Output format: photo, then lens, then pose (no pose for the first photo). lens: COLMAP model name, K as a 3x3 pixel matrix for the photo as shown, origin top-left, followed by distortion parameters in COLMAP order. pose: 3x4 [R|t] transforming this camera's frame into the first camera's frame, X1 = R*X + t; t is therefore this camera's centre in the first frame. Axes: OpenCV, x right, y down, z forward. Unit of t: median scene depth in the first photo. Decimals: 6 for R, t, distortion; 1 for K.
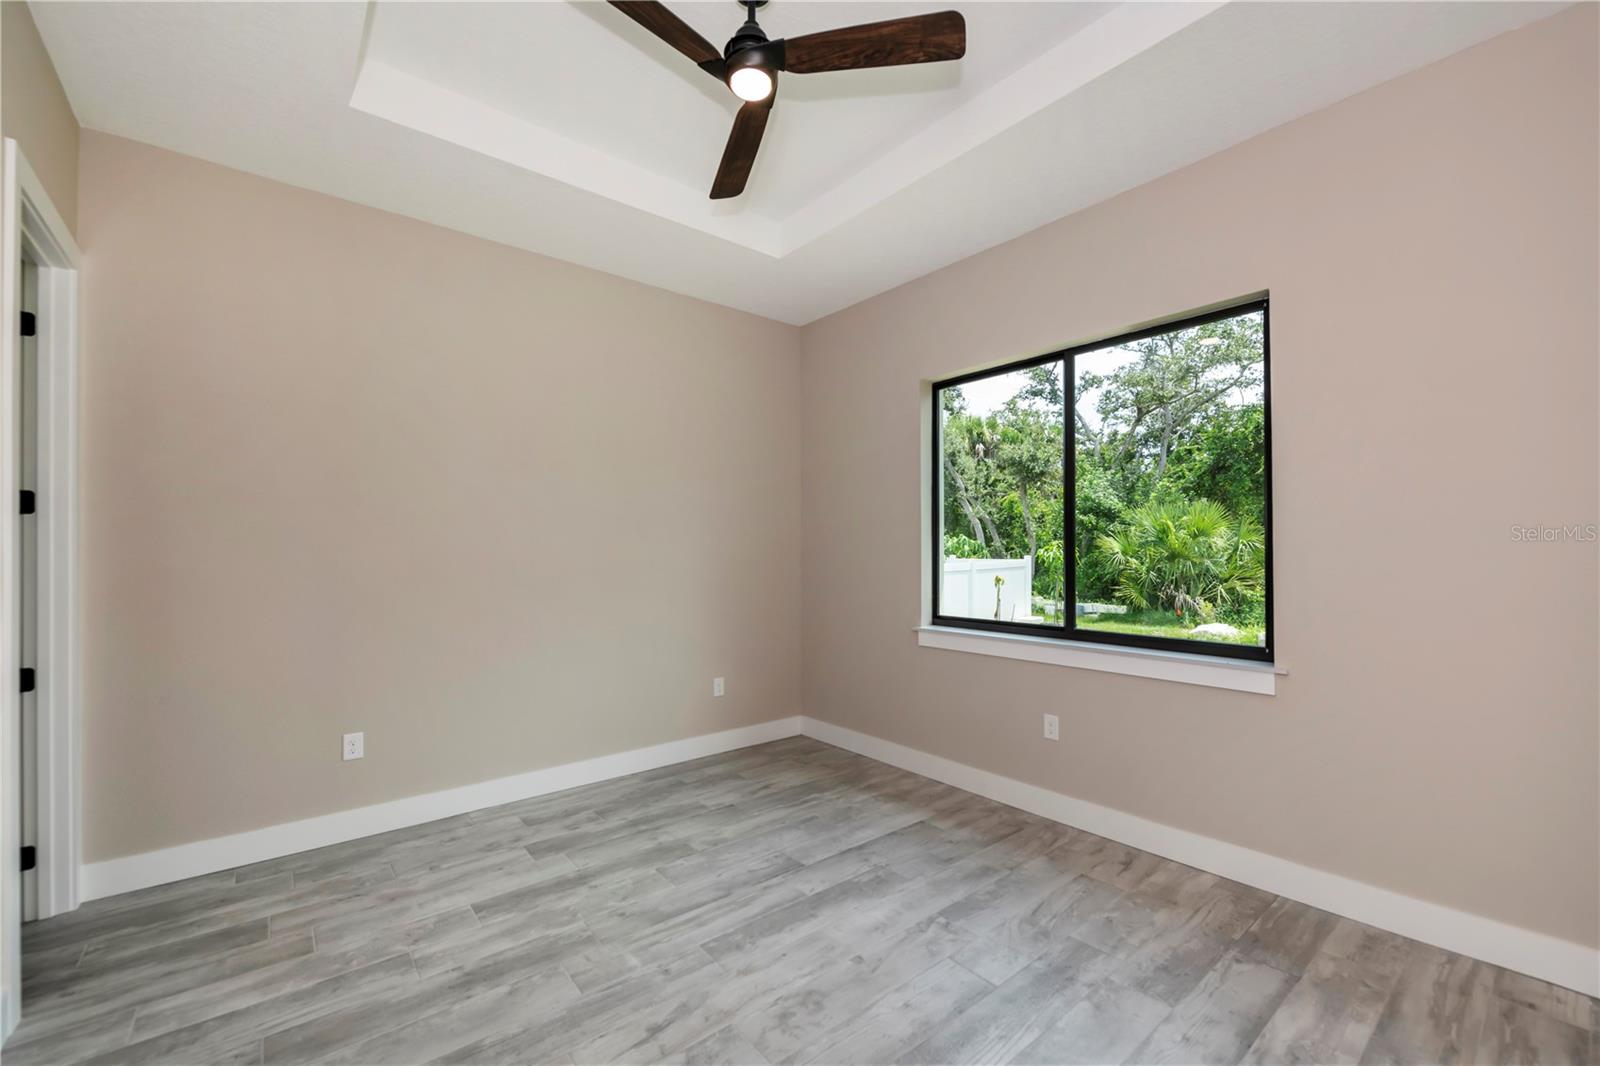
lens RADIAL K [[645.1, 0, 797.7], [0, 645.1, 549.2], [0, 0, 1]] dist [0.006461, -0.003999]
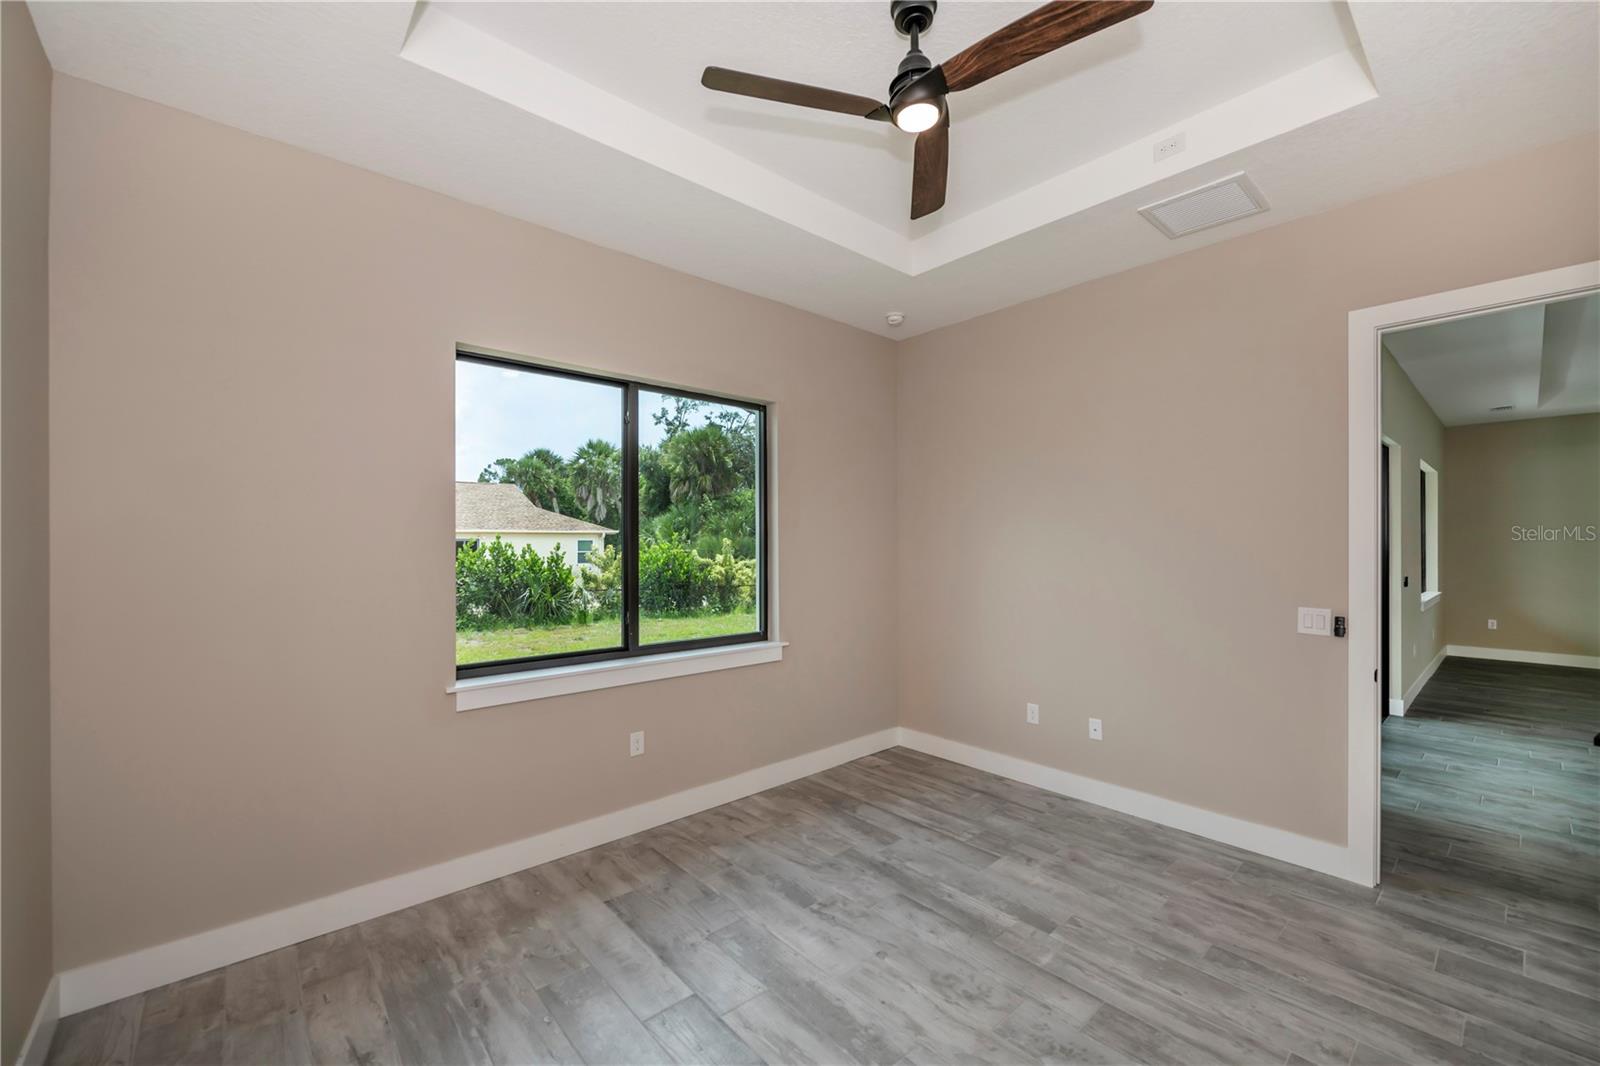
lens RADIAL K [[645.1, 0, 824.4], [0, 645.1, 550.0], [0, 0, 1]] dist [0.006461, -0.003999]
pose [[-0.051963, -0.008418, 0.998614, -0.820373], [-0.002939, 0.999961, 0.008276, -0.057130], [-0.998645, -0.002505, -0.051985, 0.942900]]
